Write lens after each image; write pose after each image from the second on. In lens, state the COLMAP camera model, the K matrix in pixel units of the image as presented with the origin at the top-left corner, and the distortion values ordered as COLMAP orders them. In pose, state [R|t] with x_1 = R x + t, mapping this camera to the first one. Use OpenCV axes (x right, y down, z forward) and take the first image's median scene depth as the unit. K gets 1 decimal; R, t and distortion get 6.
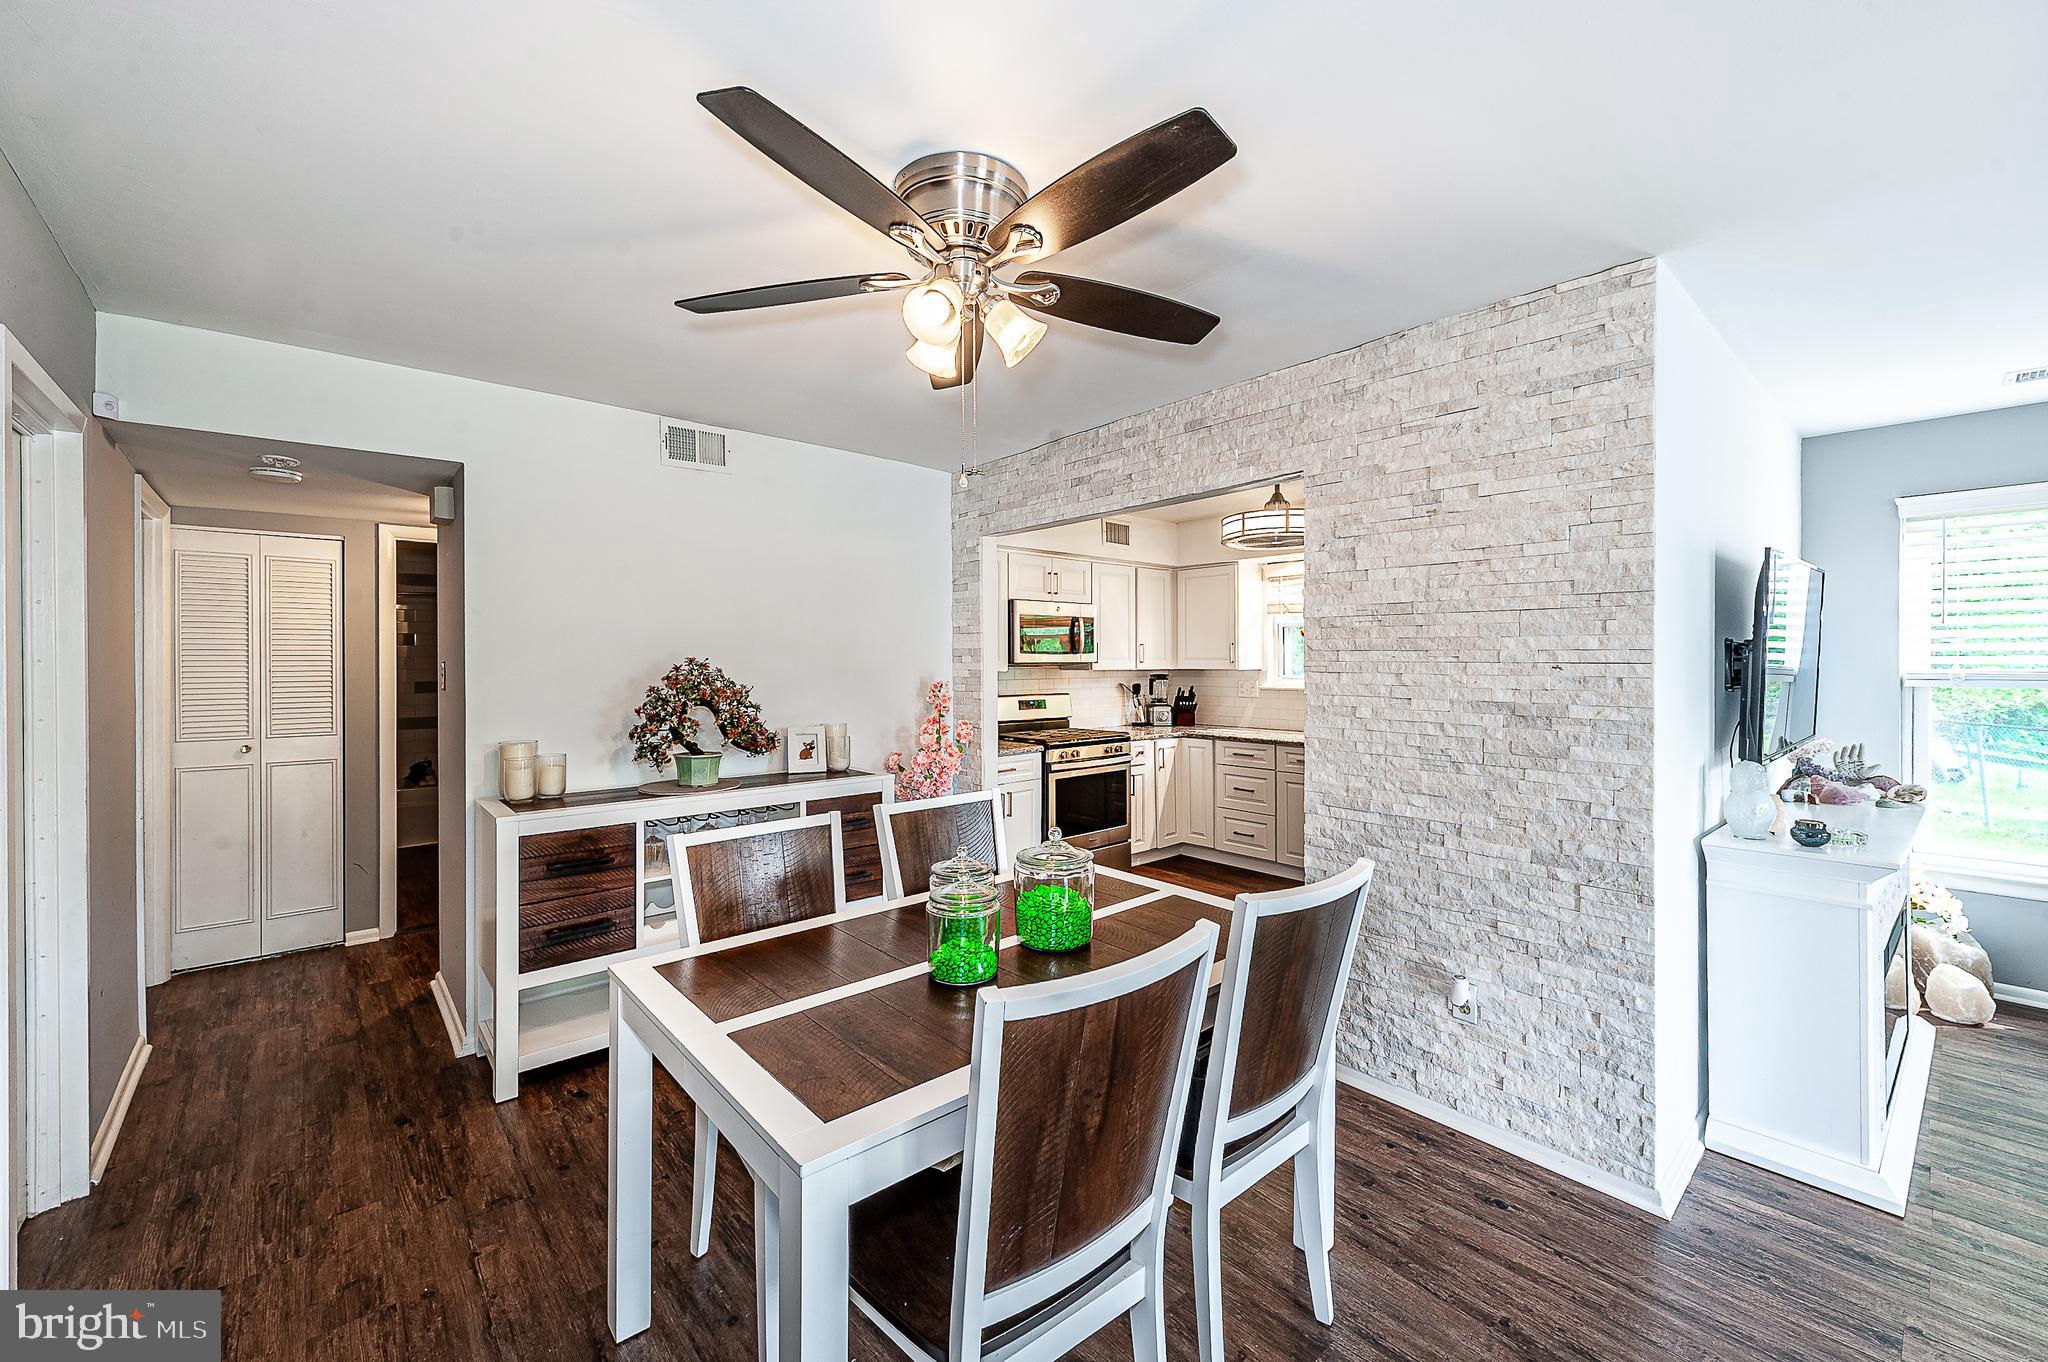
lens RADIAL K [[826.8, 0, 1031.9], [0, 826.8, 669.2], [0, 0, 1]] dist [0.010846, -0.007502]
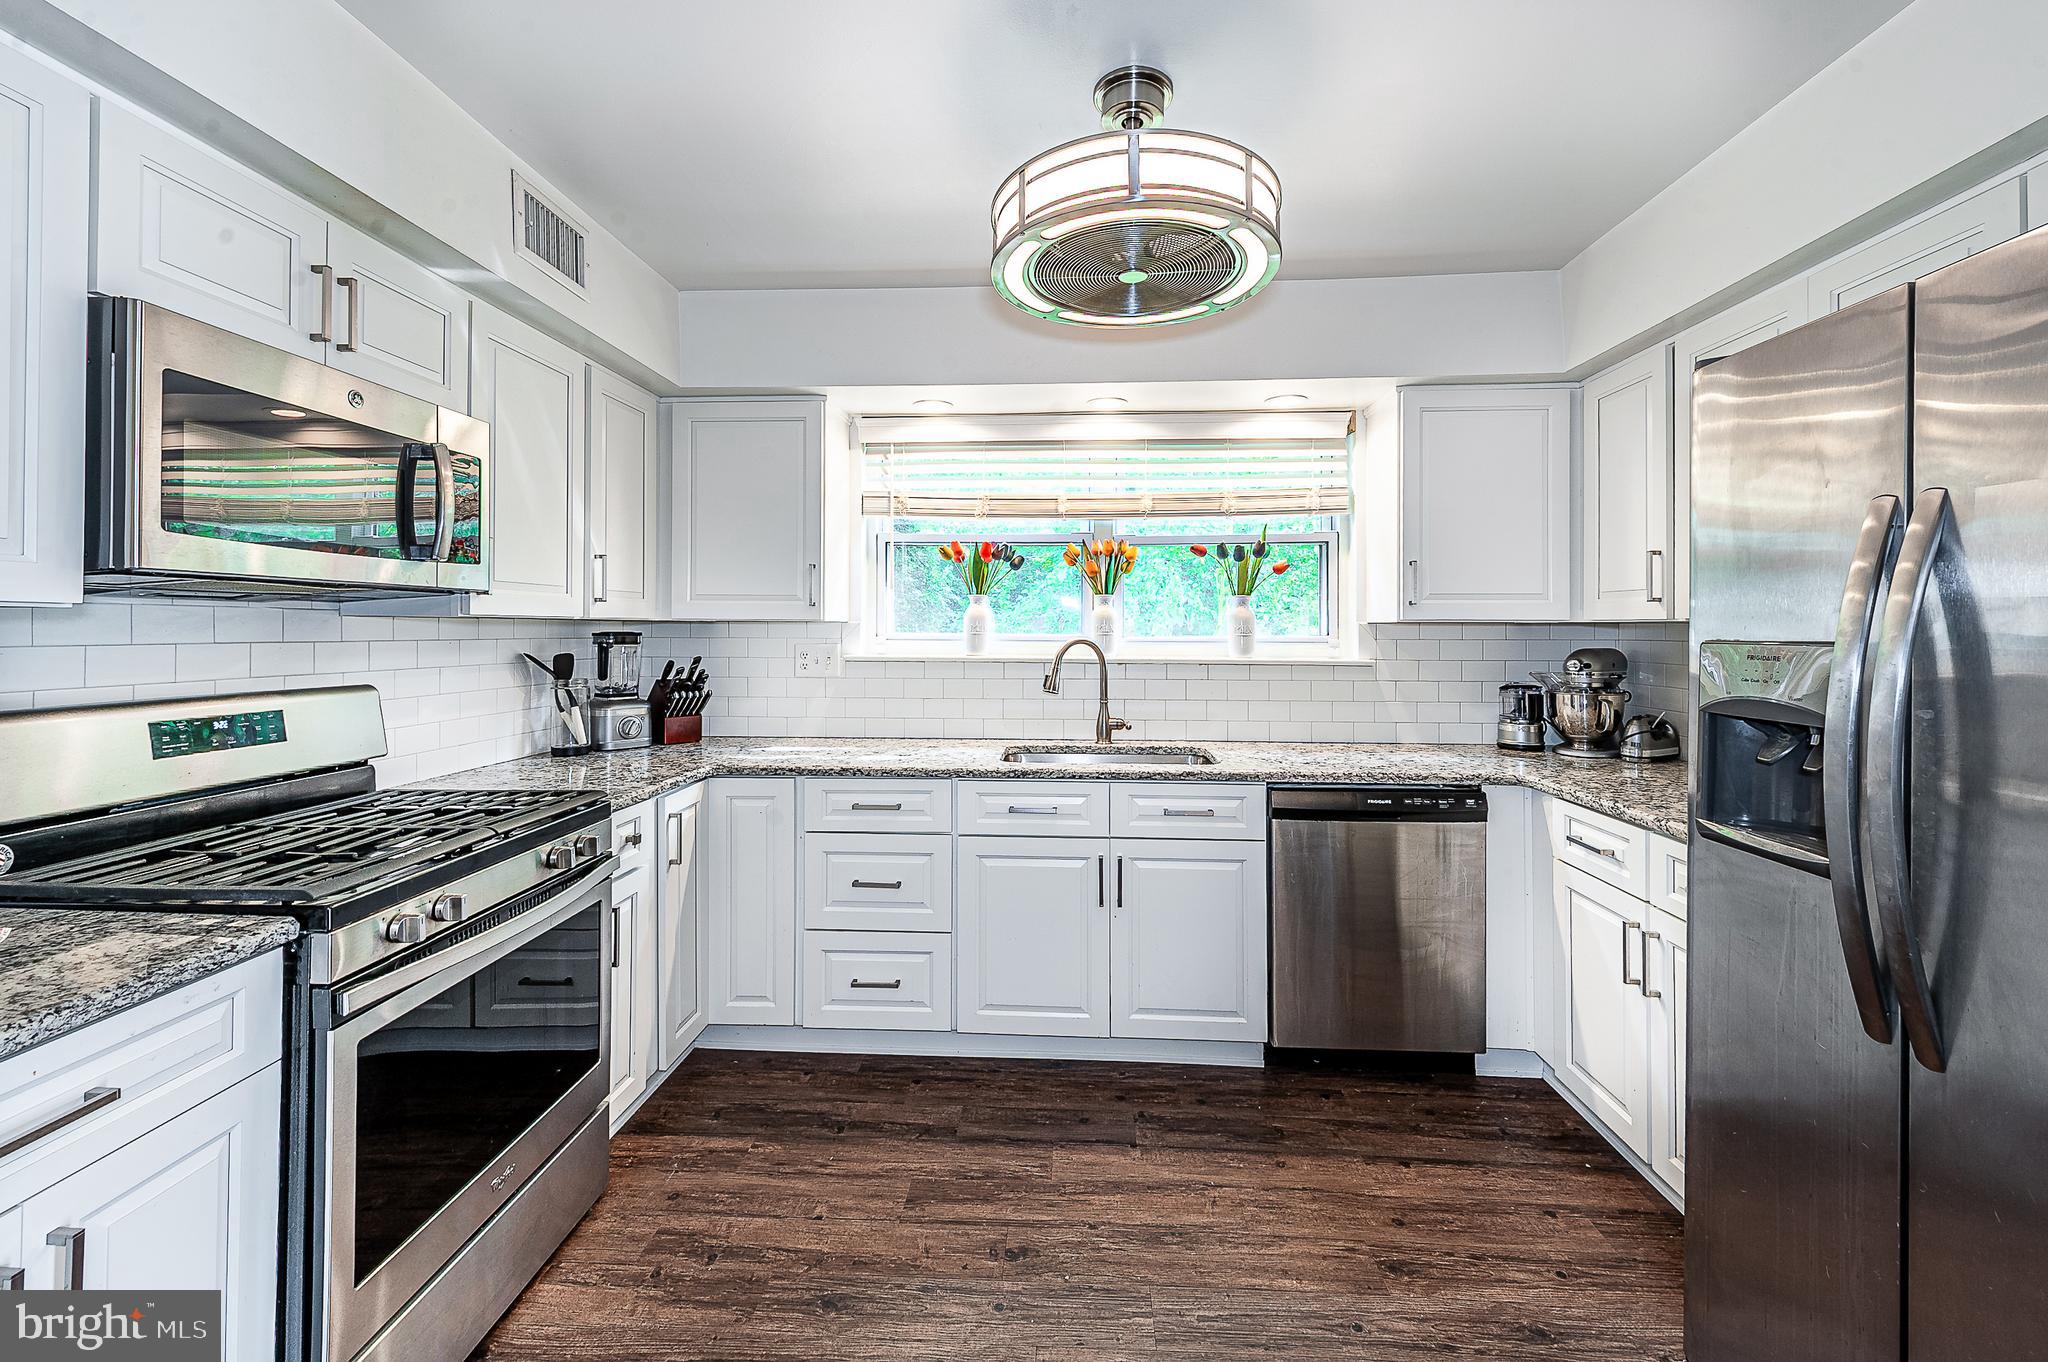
lens RADIAL K [[817.2, 0, 1020.4], [0, 817.2, 615.7], [0, 0, 1]] dist [0.000406, 0.000099]
pose [[0.702873, 0.017315, 0.711104, -0.009712], [0.002843, 0.999627, -0.027150, 0.016006], [-0.711309, 0.021105, 0.702562, 0.851893]]
